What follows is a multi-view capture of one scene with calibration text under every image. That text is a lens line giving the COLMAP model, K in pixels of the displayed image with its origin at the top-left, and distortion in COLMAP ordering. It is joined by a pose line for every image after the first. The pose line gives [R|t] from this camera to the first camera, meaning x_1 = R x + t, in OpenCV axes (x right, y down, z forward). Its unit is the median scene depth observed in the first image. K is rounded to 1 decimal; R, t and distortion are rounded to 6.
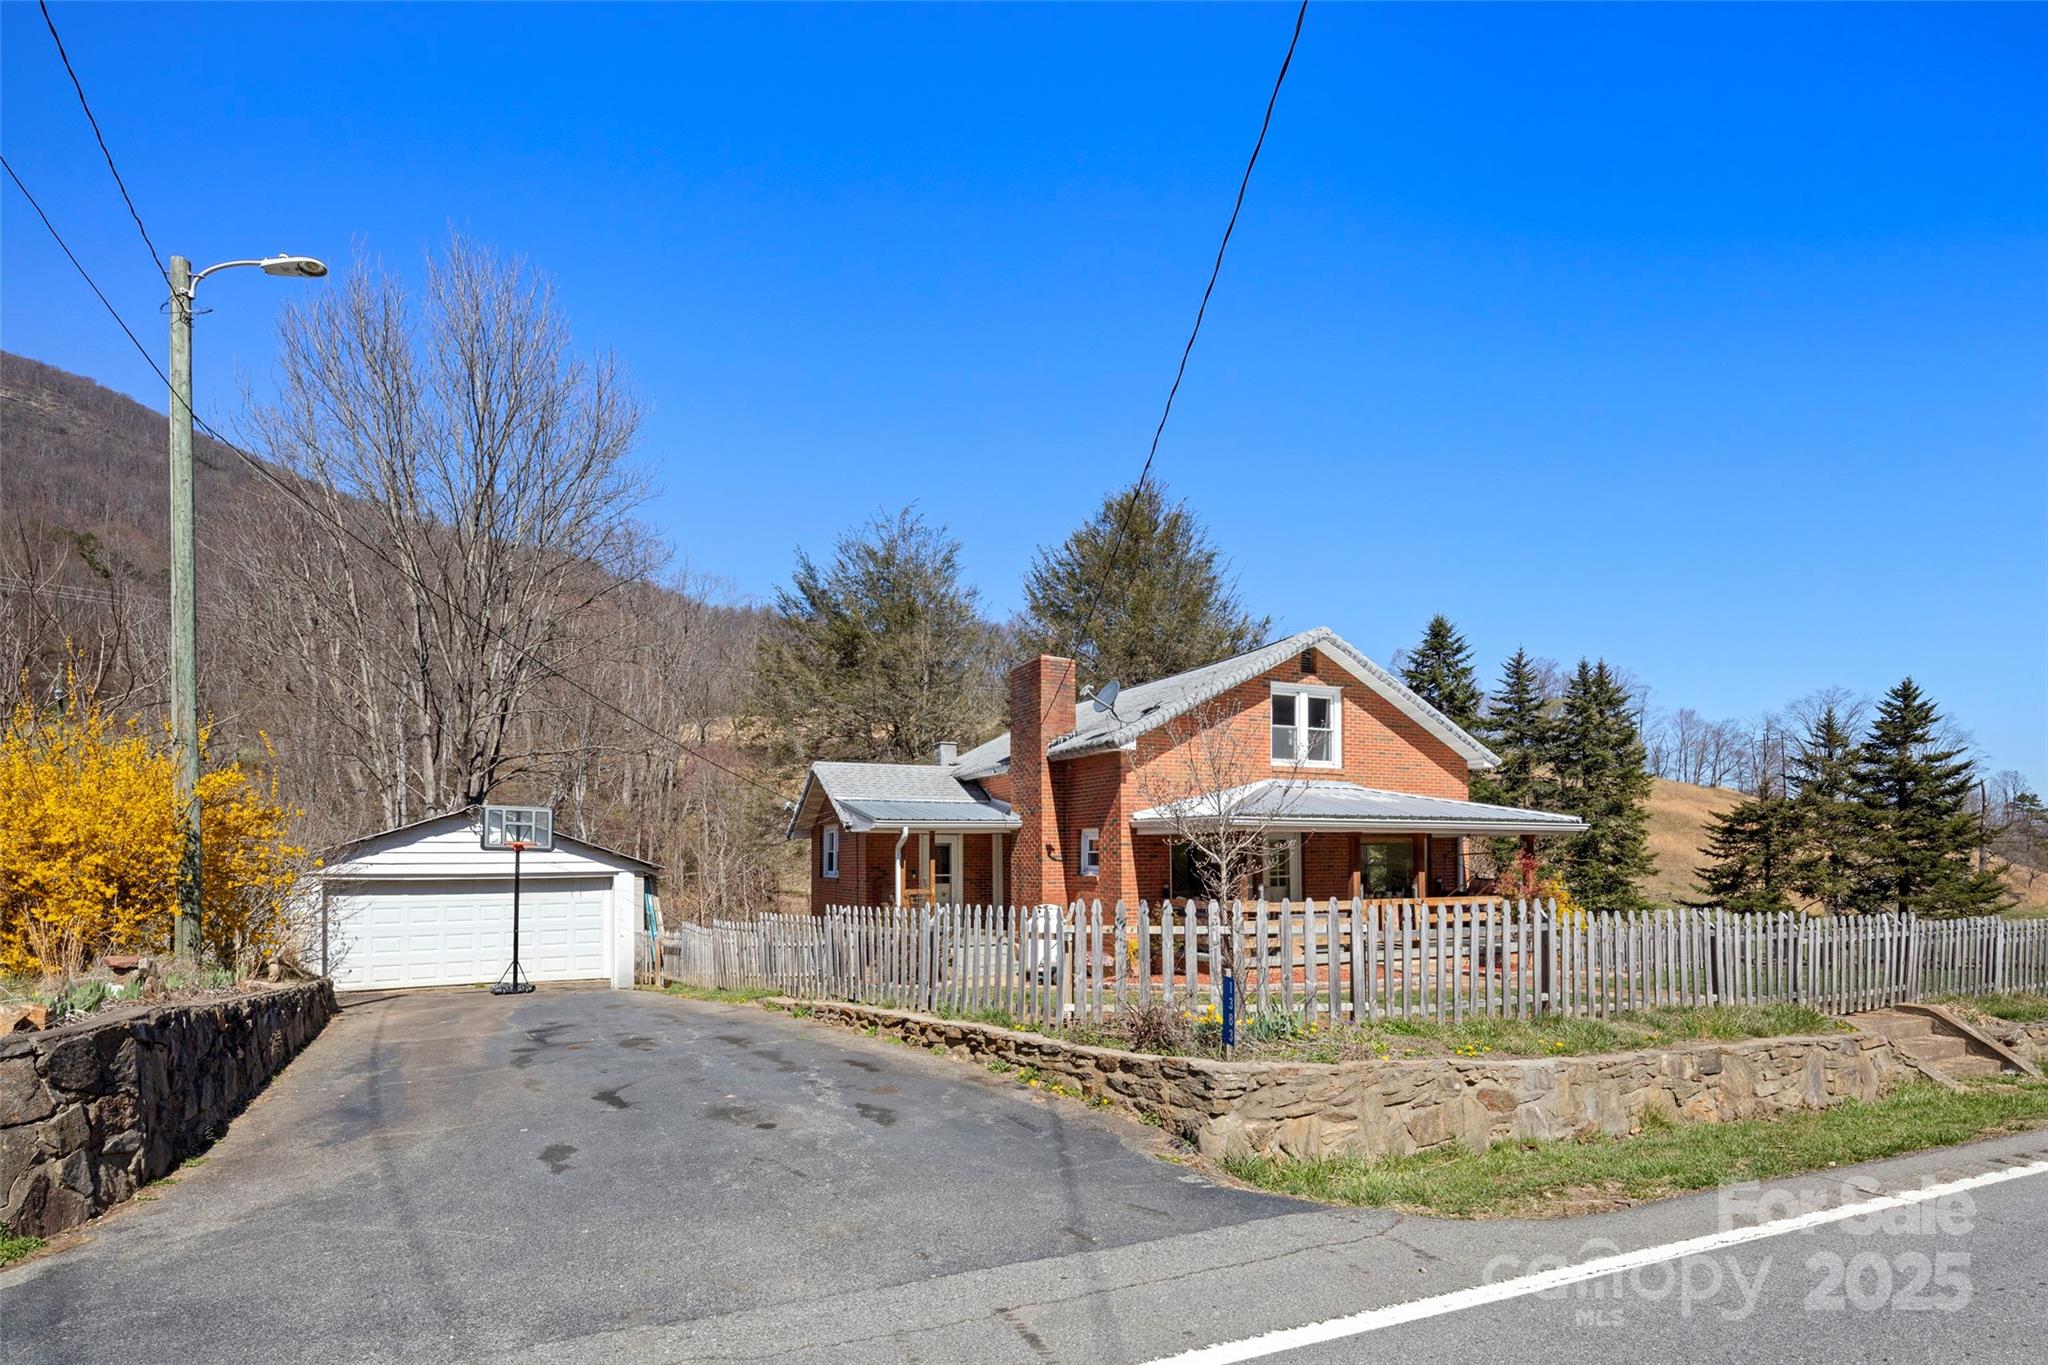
lens RADIAL K [[997.6, 0, 1023.9], [0, 997.6, 844.1], [0, 0, 1]] dist [0.004919, -0.002906]
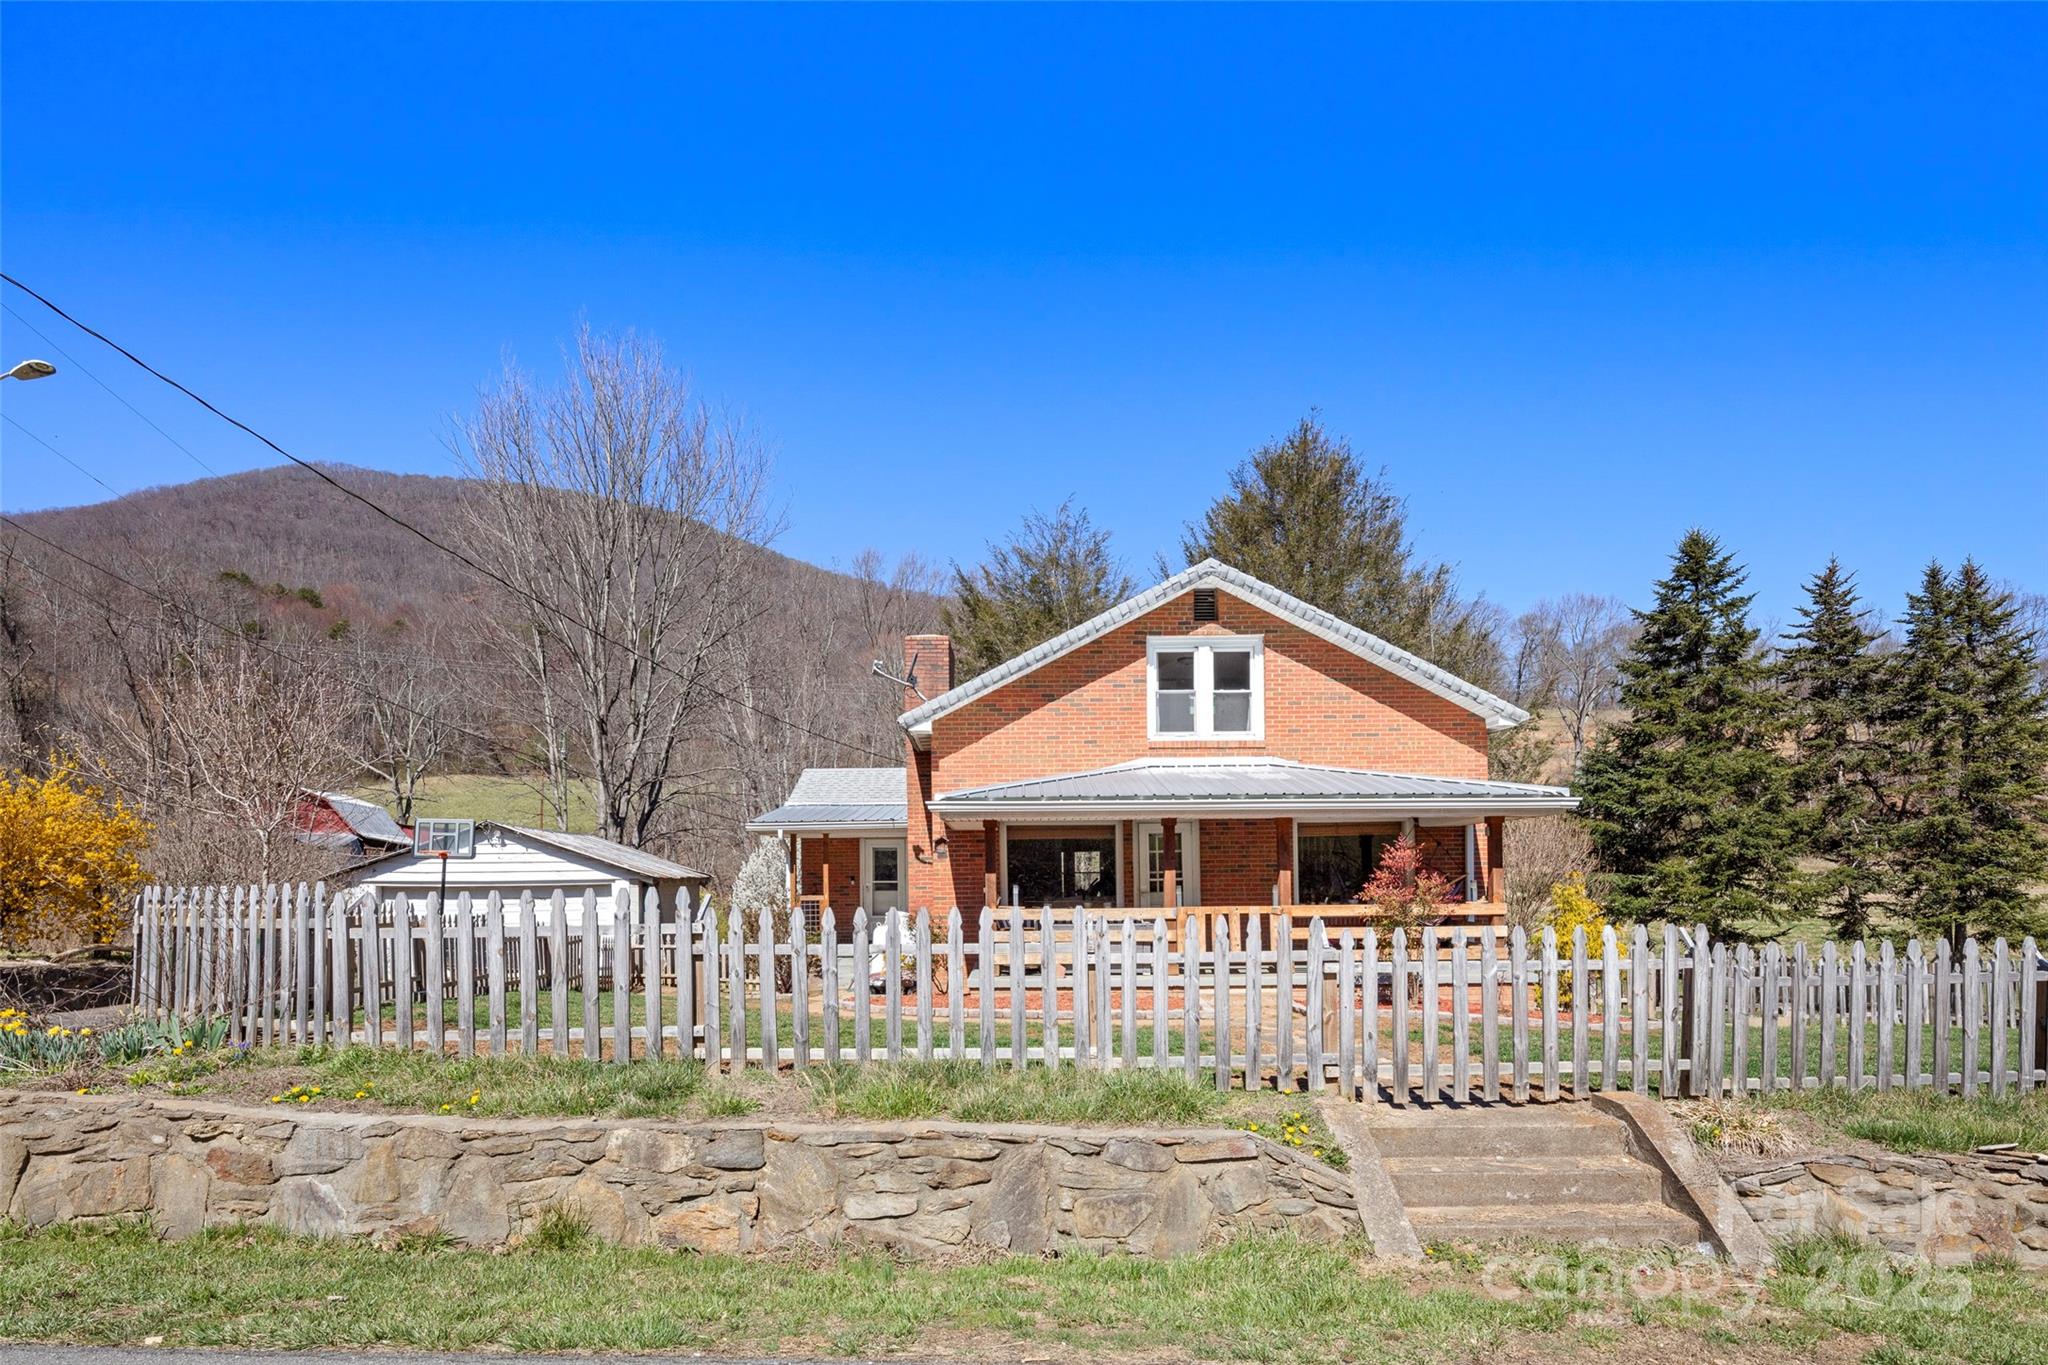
lens RADIAL K [[997.6, 0, 1027.1], [0, 997.6, 865.5], [0, 0, 1]] dist [0.004919, -0.002906]
pose [[0.909420, -0.011144, -0.415730, 0.473711], [0.012198, 0.999926, -0.000121, 0.019428], [0.415701, -0.004961, 0.909488, 0.221017]]
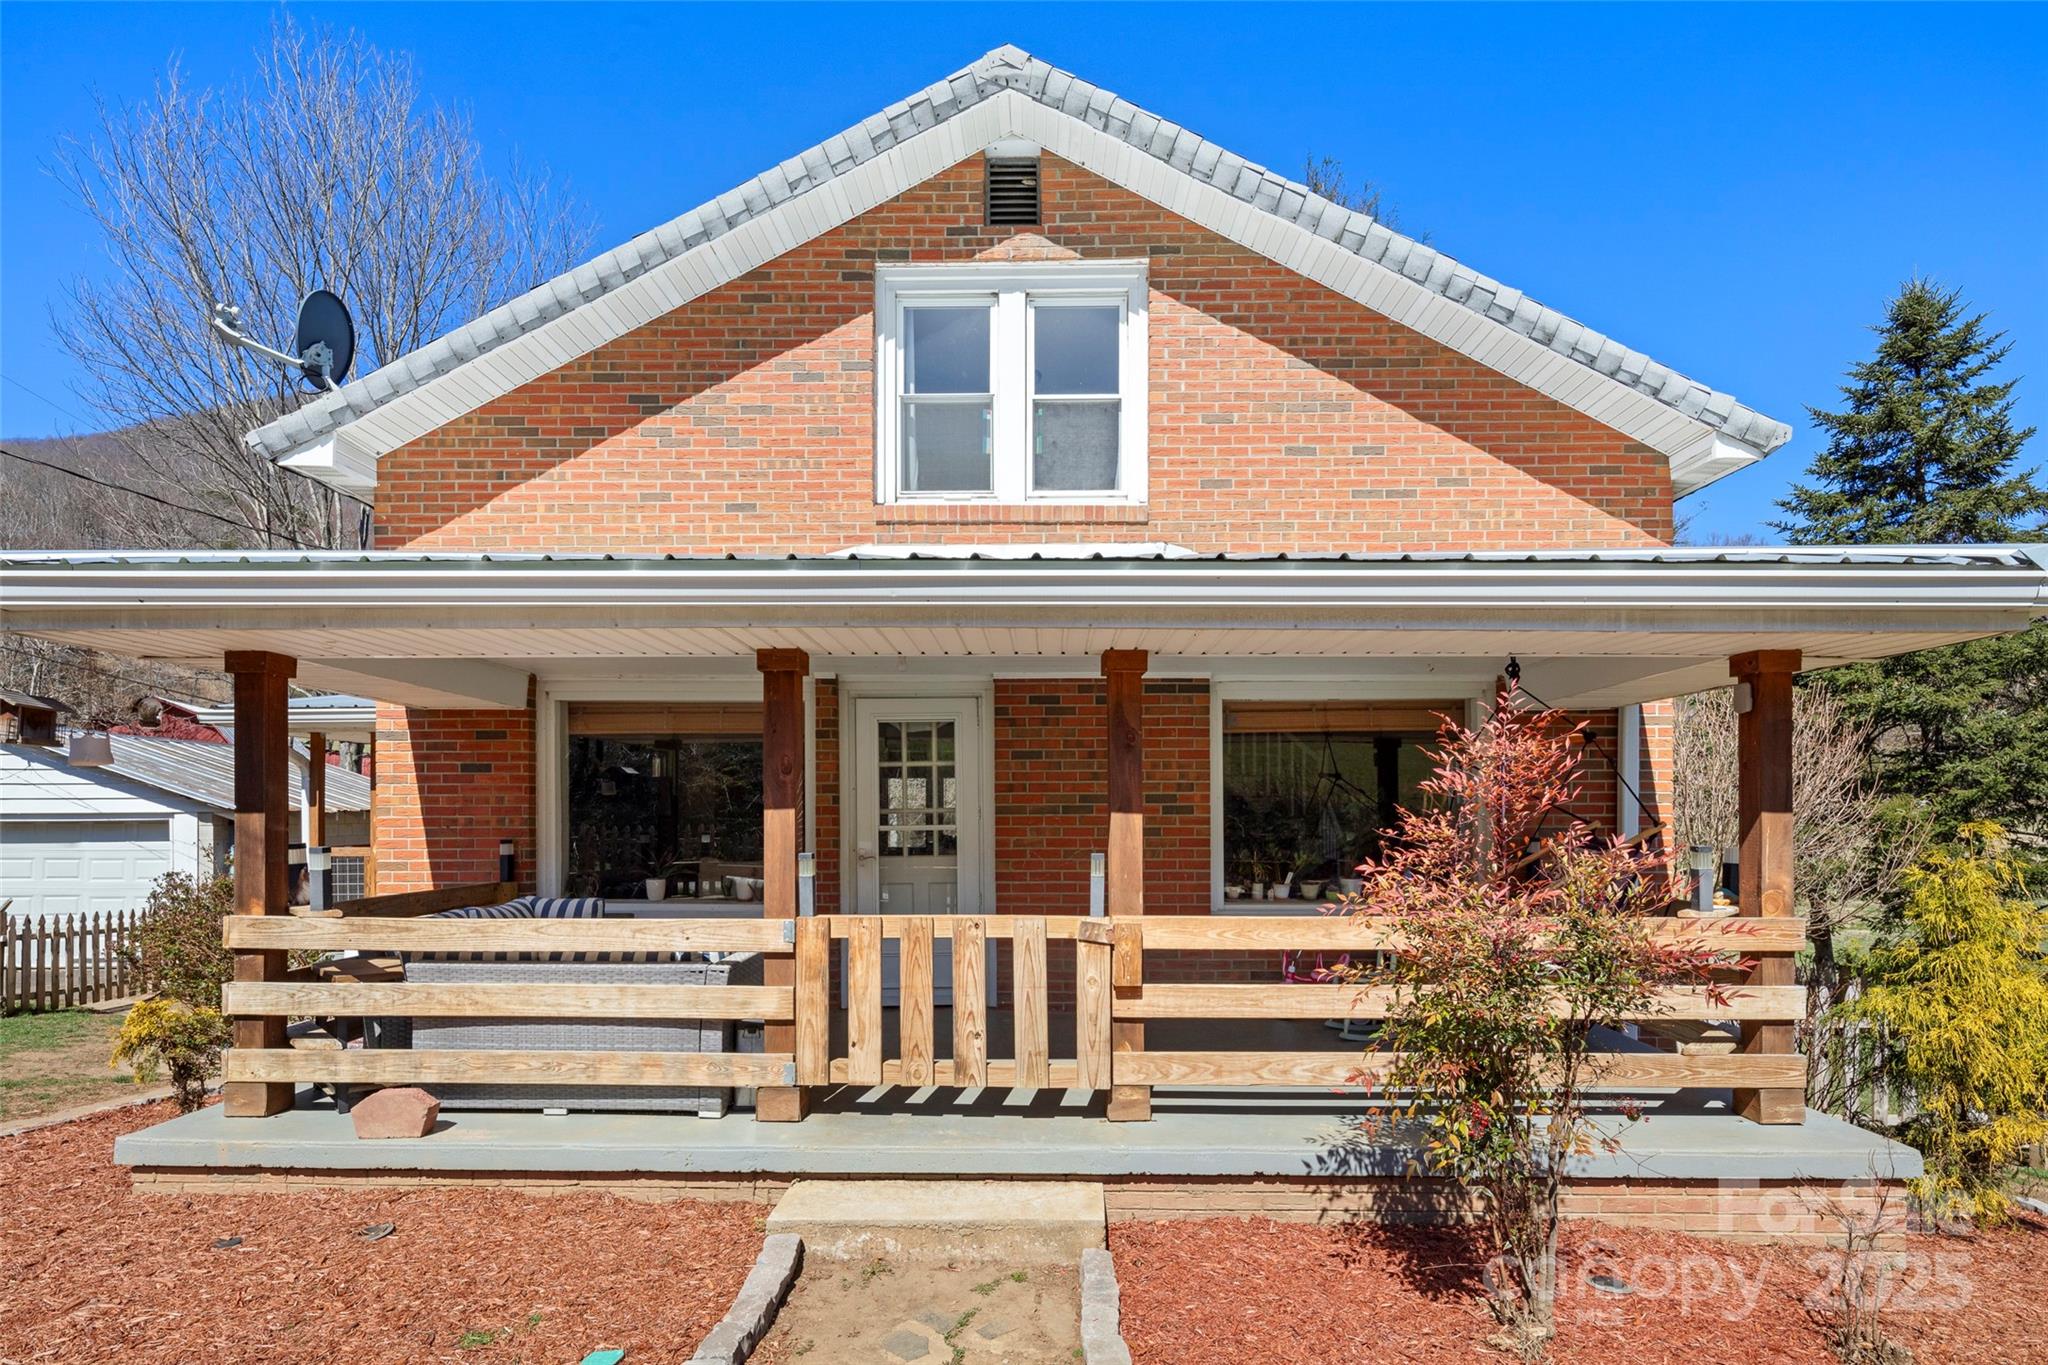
lens RADIAL K [[997.6, 0, 1037.5], [0, 997.6, 807.5], [0, 0, 1]] dist [0.004919, -0.002906]
pose [[0.900130, -0.000045, -0.435621, 0.432430], [0.002507, 0.999984, 0.005078, 0.022937], [0.435613, -0.005663, 0.900116, 0.686491]]
